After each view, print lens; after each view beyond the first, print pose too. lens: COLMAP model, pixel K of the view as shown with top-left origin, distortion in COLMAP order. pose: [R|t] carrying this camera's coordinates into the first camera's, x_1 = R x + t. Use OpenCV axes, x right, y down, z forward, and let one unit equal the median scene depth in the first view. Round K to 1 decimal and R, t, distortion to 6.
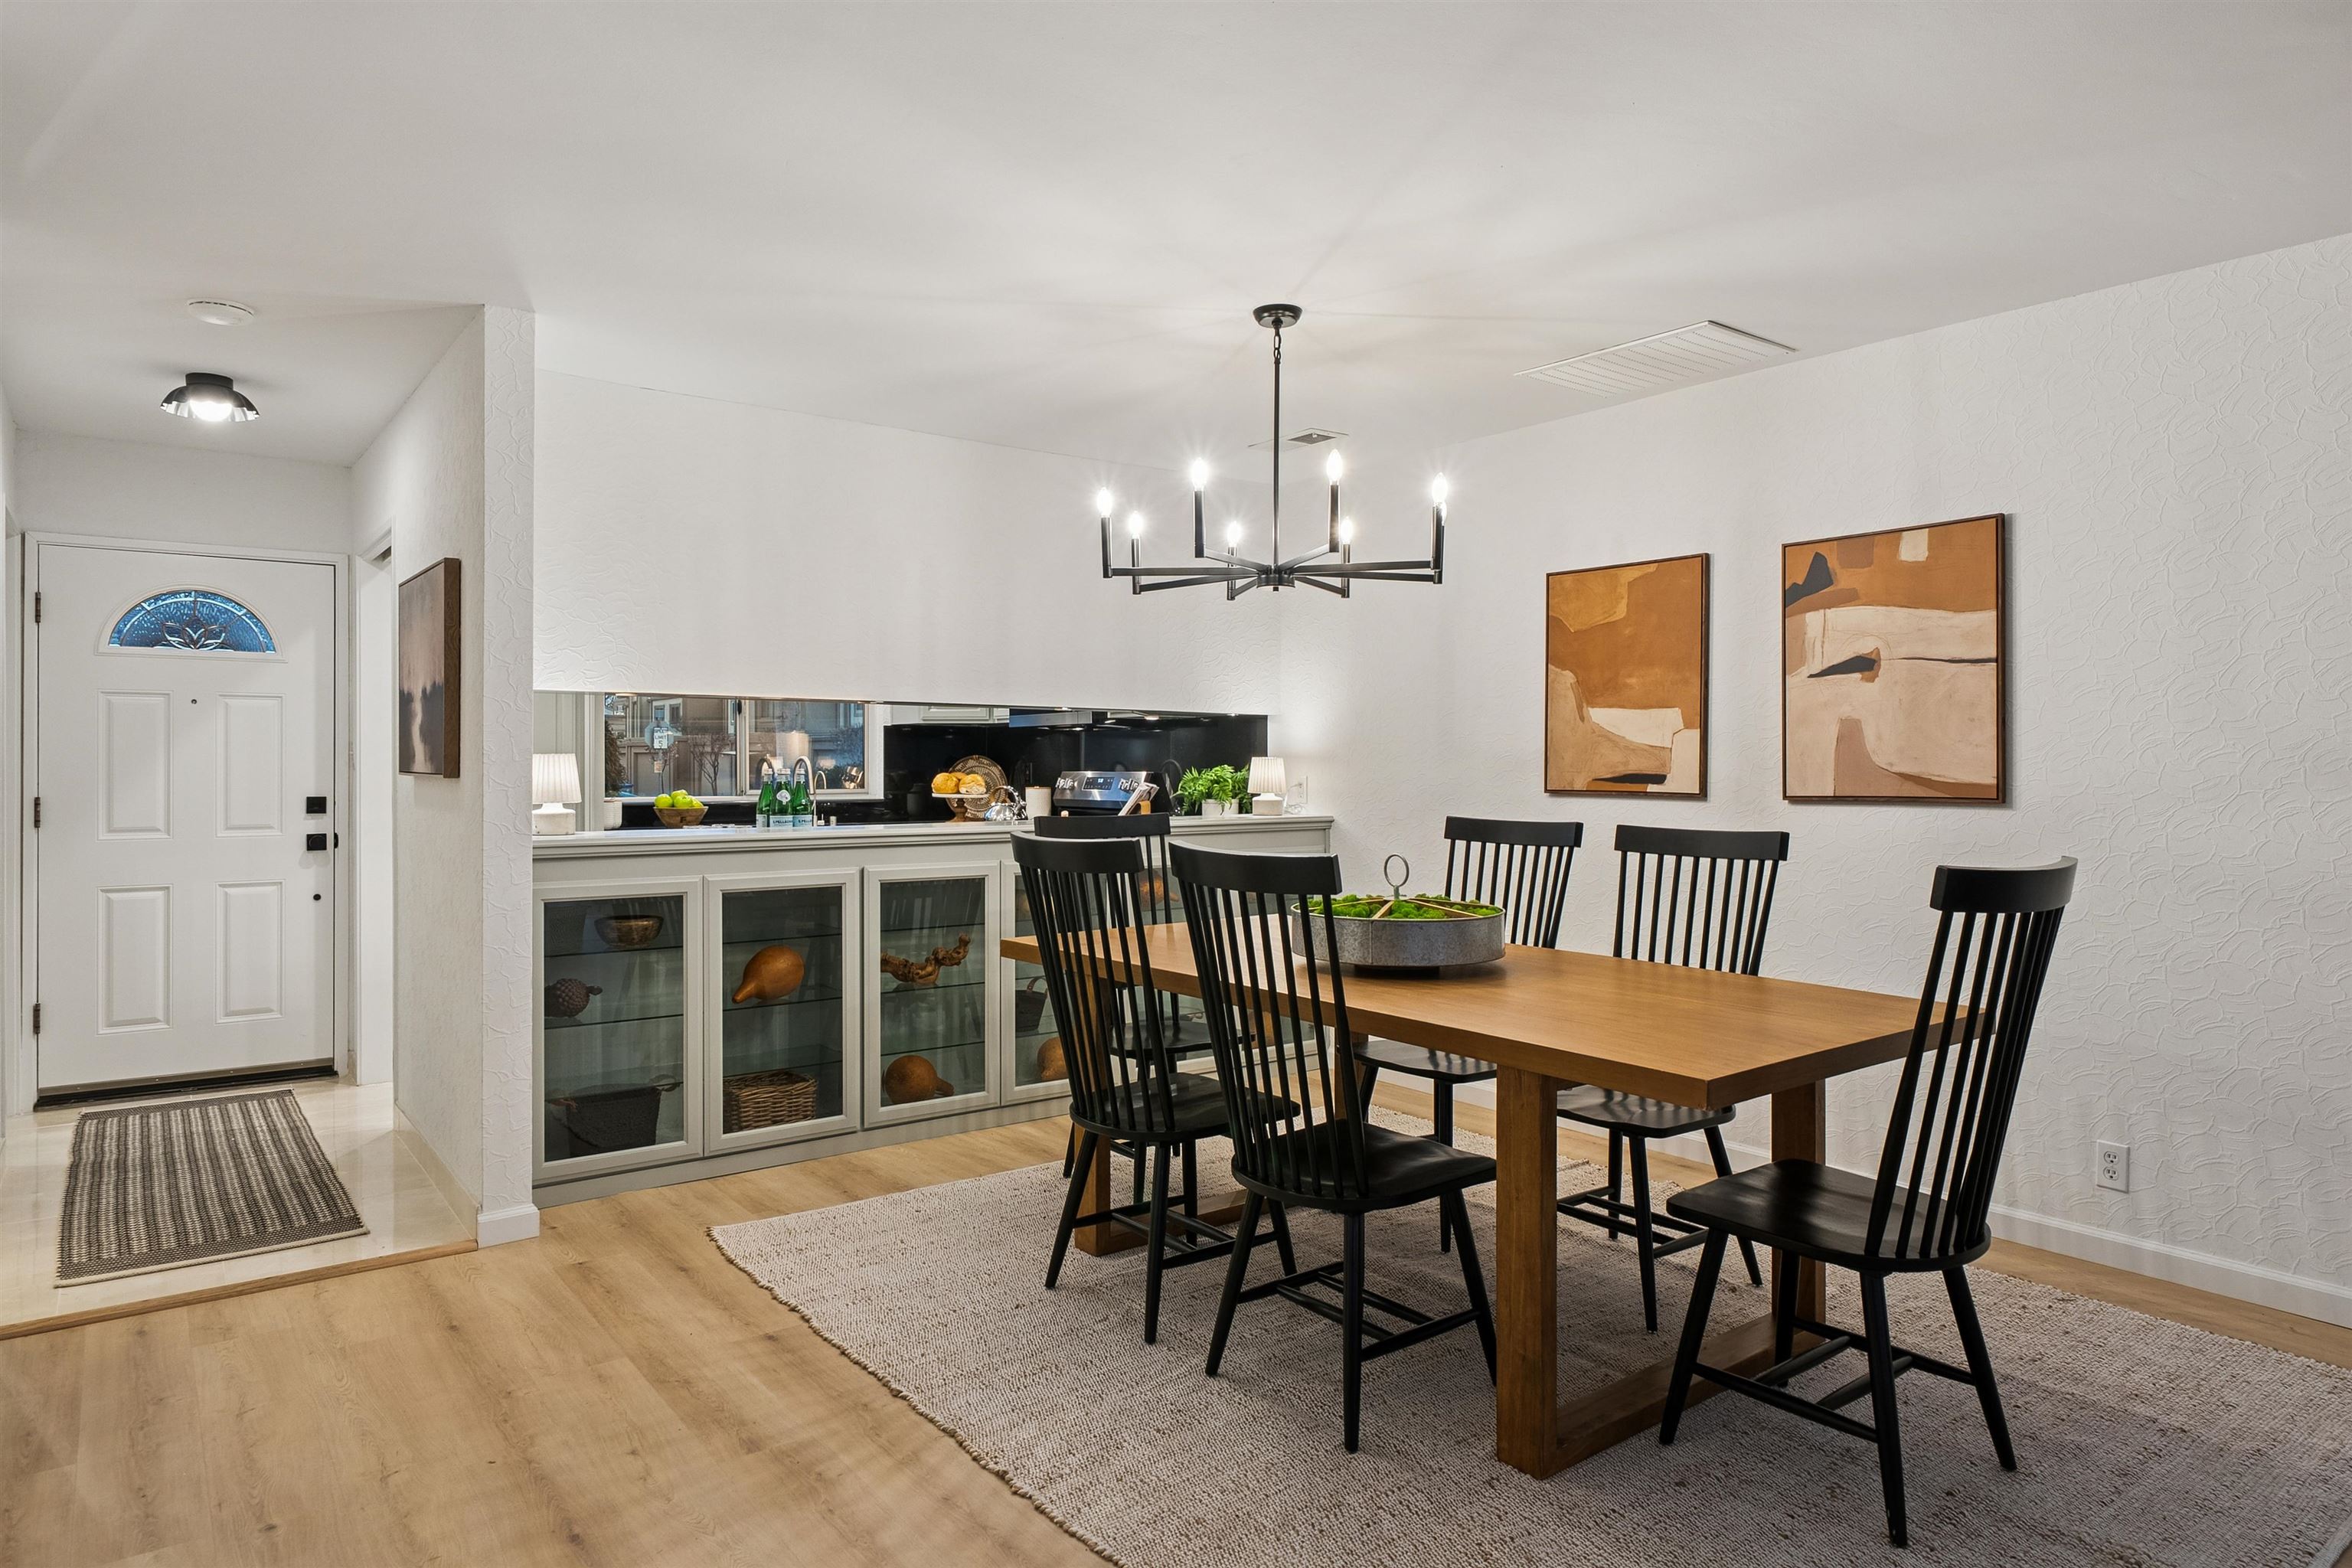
lens RADIAL K [[1380.6, 0, 1176.3], [0, 1380.6, 778.4], [0, 0, 1]] dist [0.000688, 0.000024]
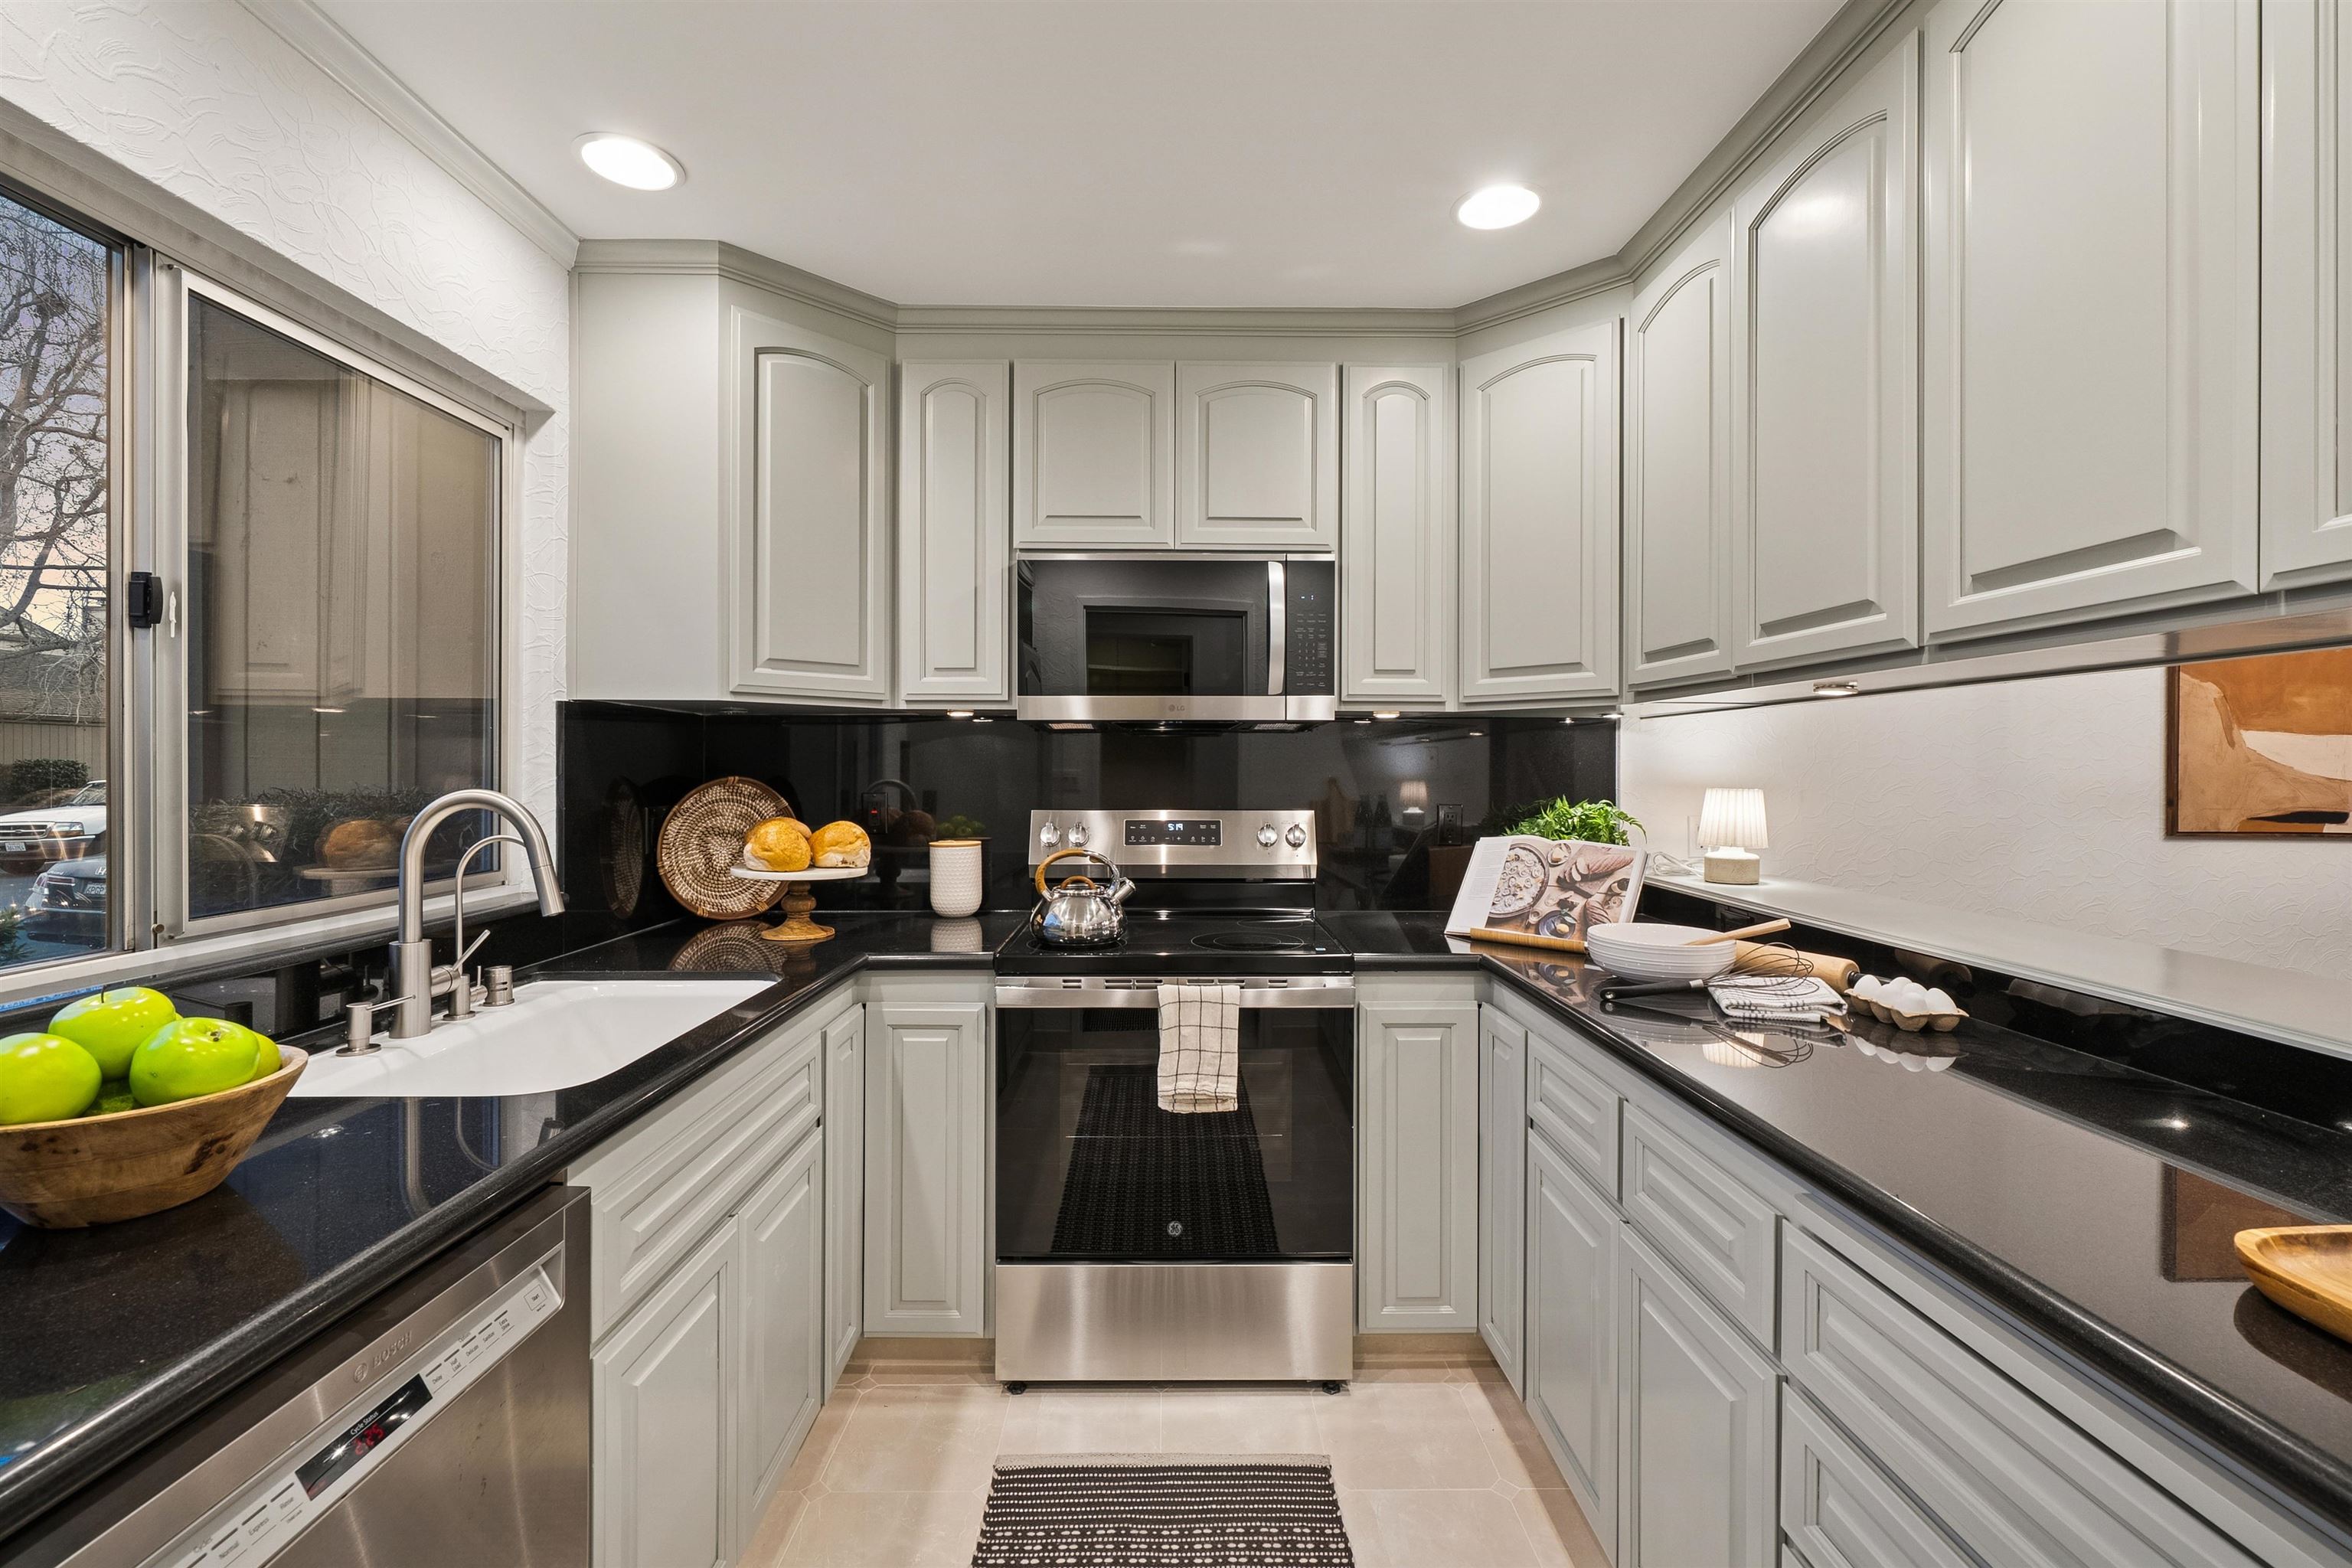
lens RADIAL K [[1025.1, 0, 1180.7], [0, 1025.1, 773.5], [0, 0, 1]] dist [-0.000235, -0.000070]
pose [[0.598830, -0.007484, 0.800841, -0.555107], [0.004941, 0.999972, 0.005651, -0.032017], [-0.800861, 0.000573, 0.598850, 1.136016]]
